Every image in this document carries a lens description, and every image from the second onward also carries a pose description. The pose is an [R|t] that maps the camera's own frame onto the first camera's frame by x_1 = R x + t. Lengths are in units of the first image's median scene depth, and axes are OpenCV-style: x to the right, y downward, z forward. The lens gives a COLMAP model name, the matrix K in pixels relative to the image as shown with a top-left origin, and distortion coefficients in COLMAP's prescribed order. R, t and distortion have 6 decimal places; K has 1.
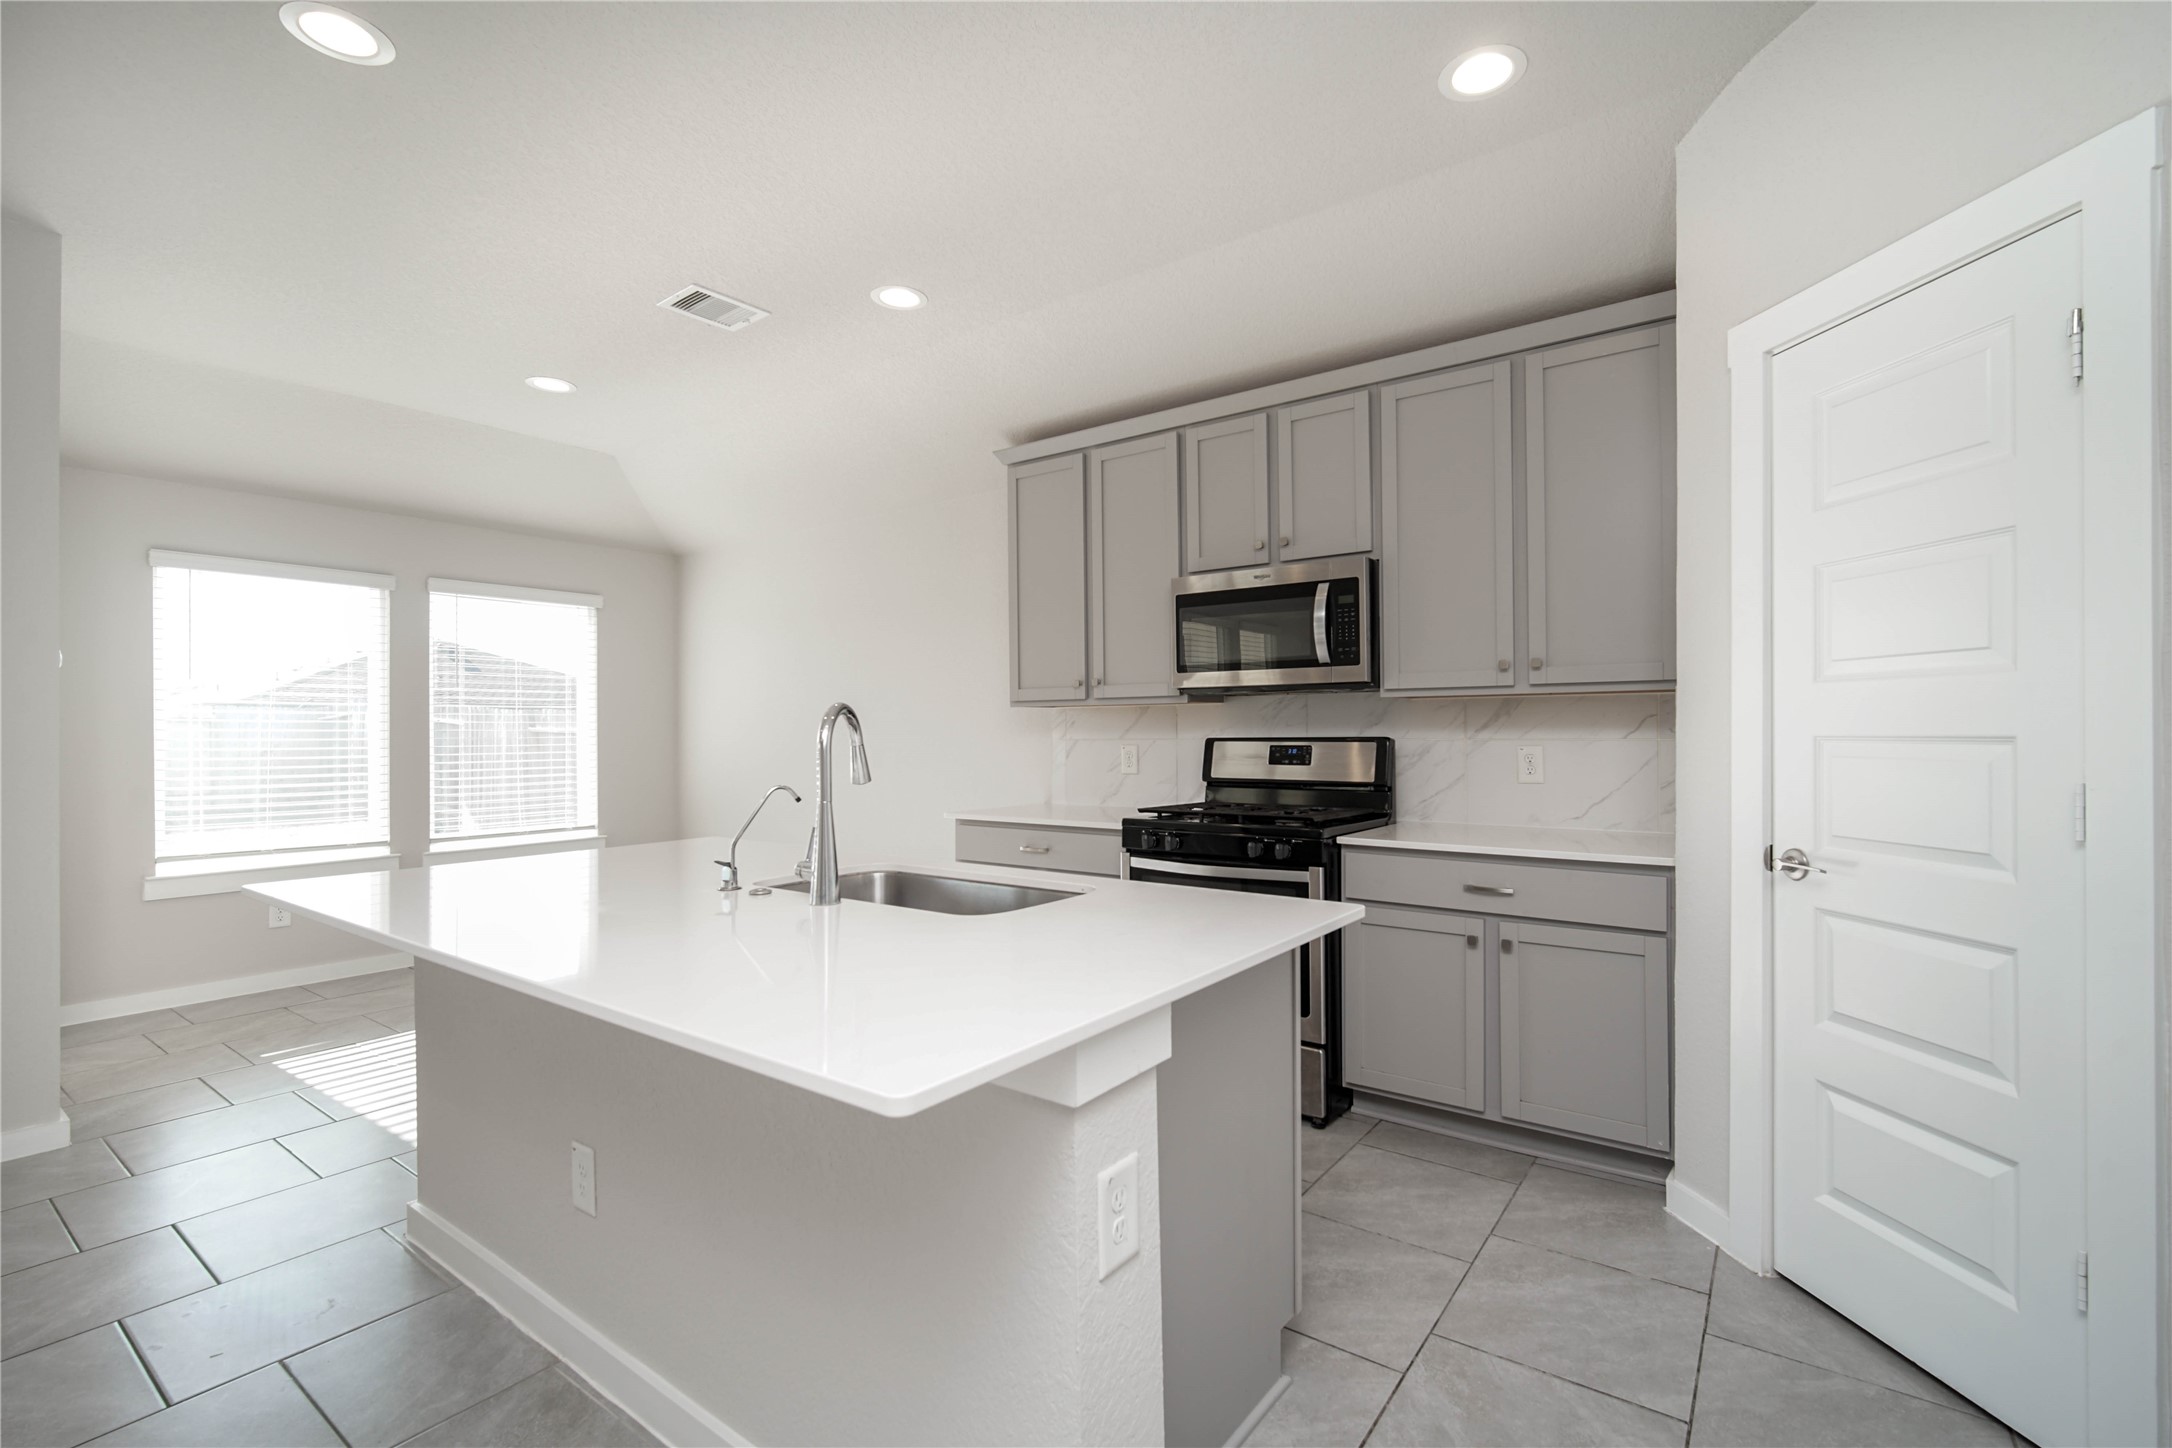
lens RADIAL K [[976.8, 0, 1092.1], [0, 976.8, 724.2], [0, 0, 1]] dist [0.003886, 0.000306]
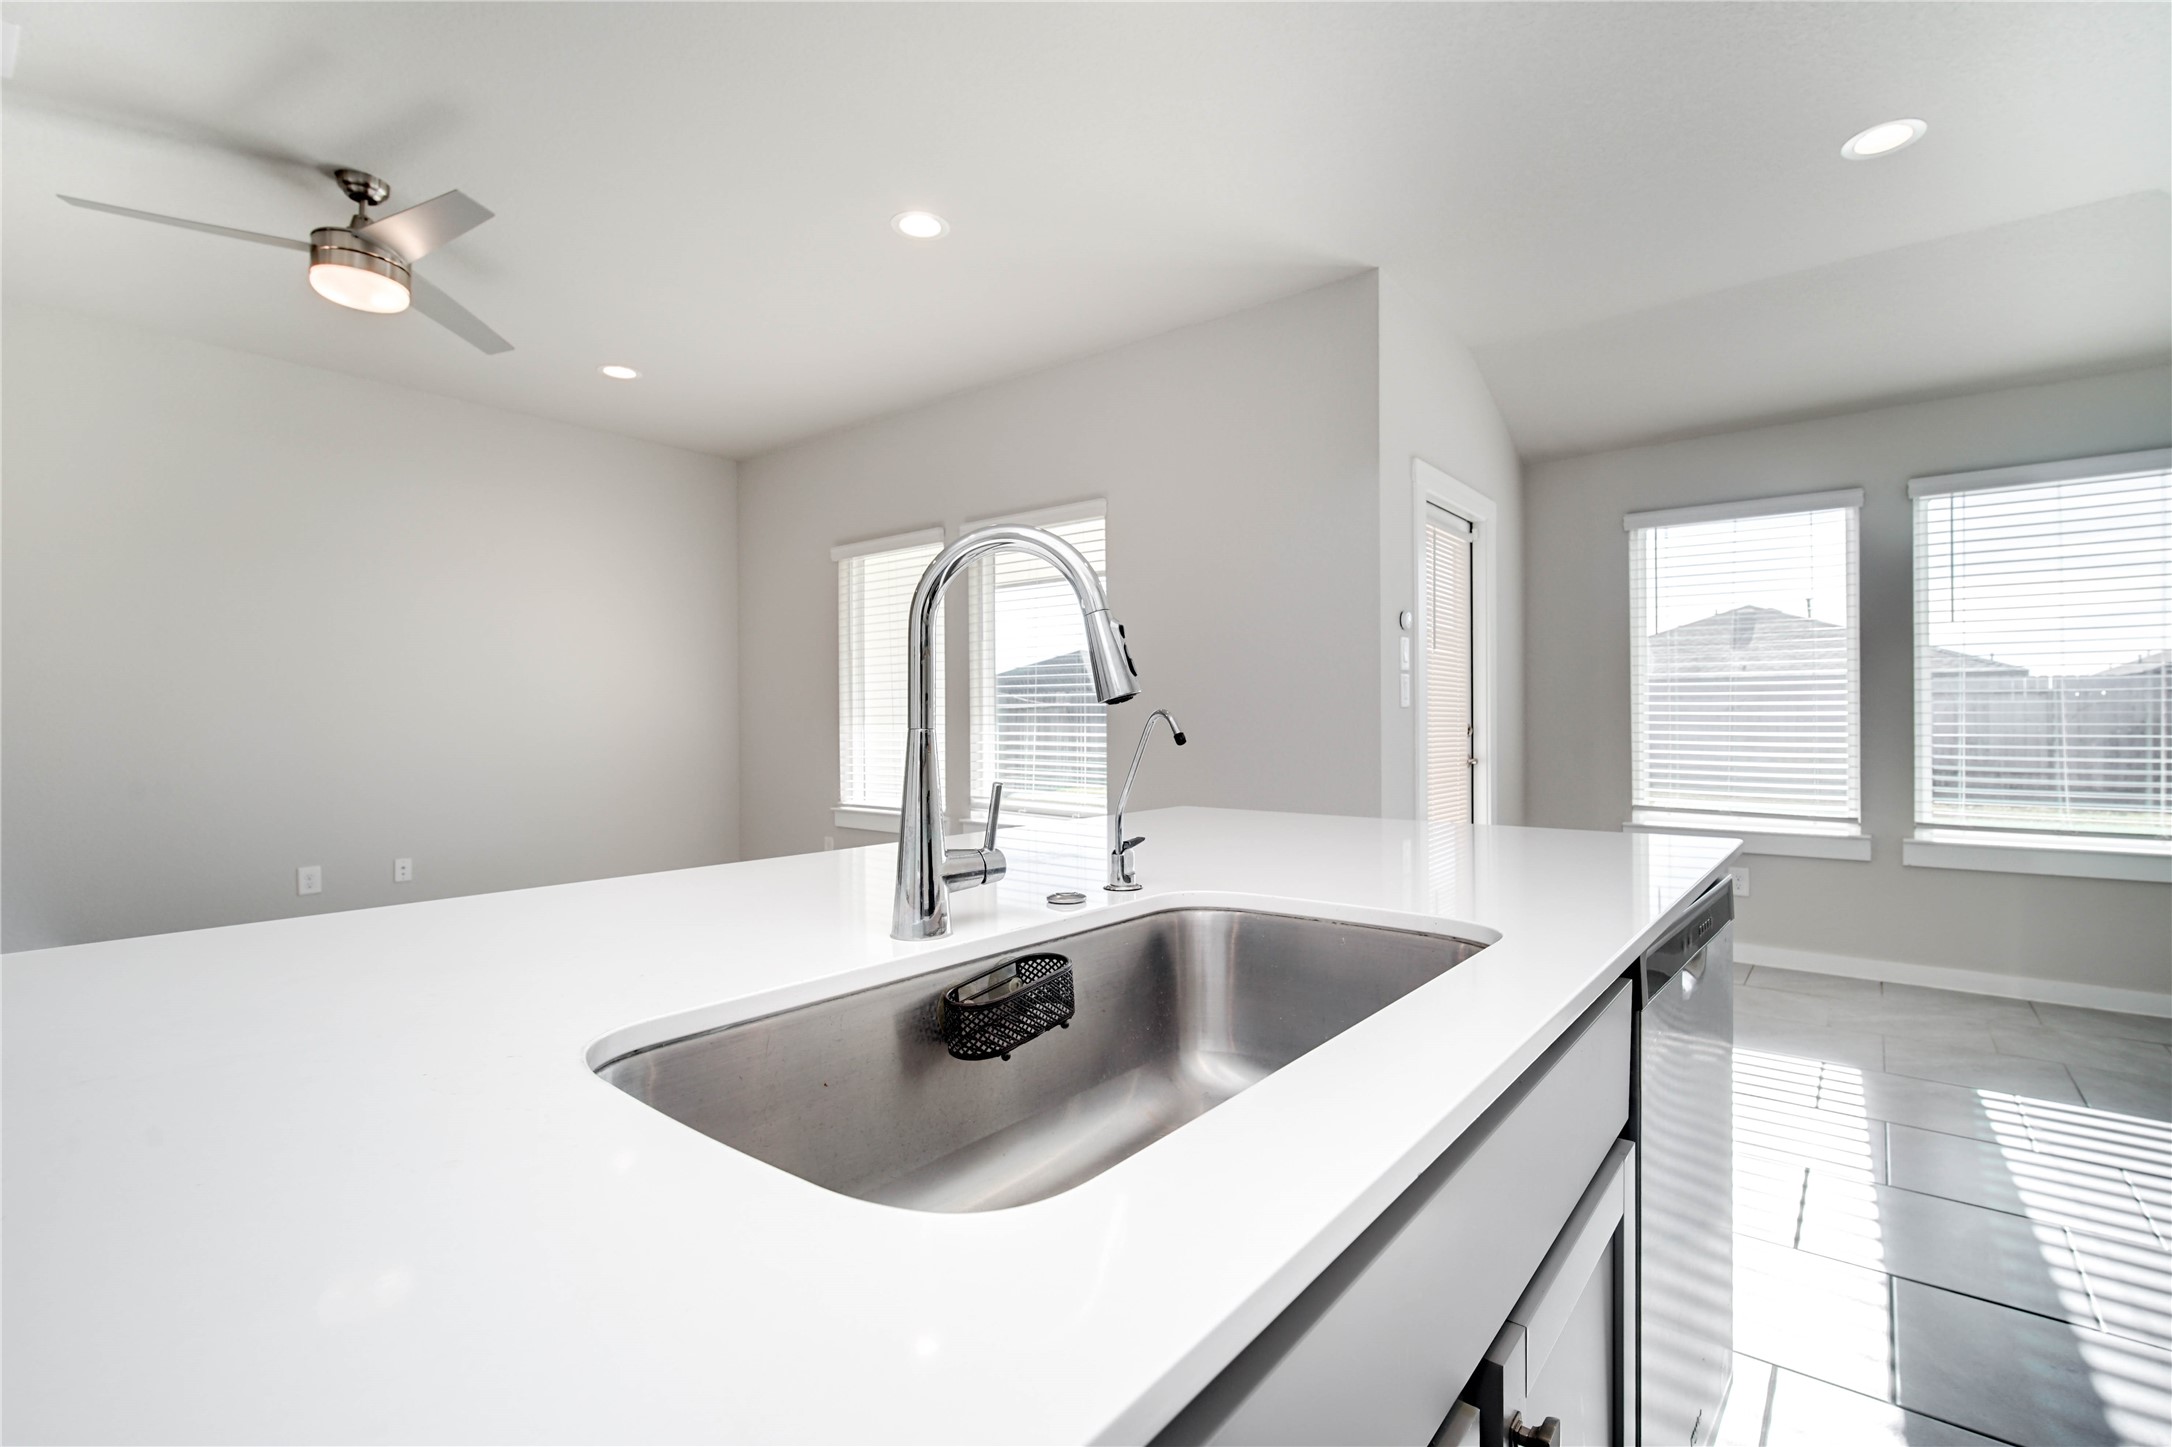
lens RADIAL K [[989.9, 0, 1126.4], [0, 989.9, 715.2], [0, 0, 1]] dist [0.001642, 0.000103]
pose [[-0.010721, 0.007952, -0.999911, 0.150102], [0.009906, 0.999920, 0.007846, 0.030155], [0.999893, -0.009821, -0.010799, 0.562236]]
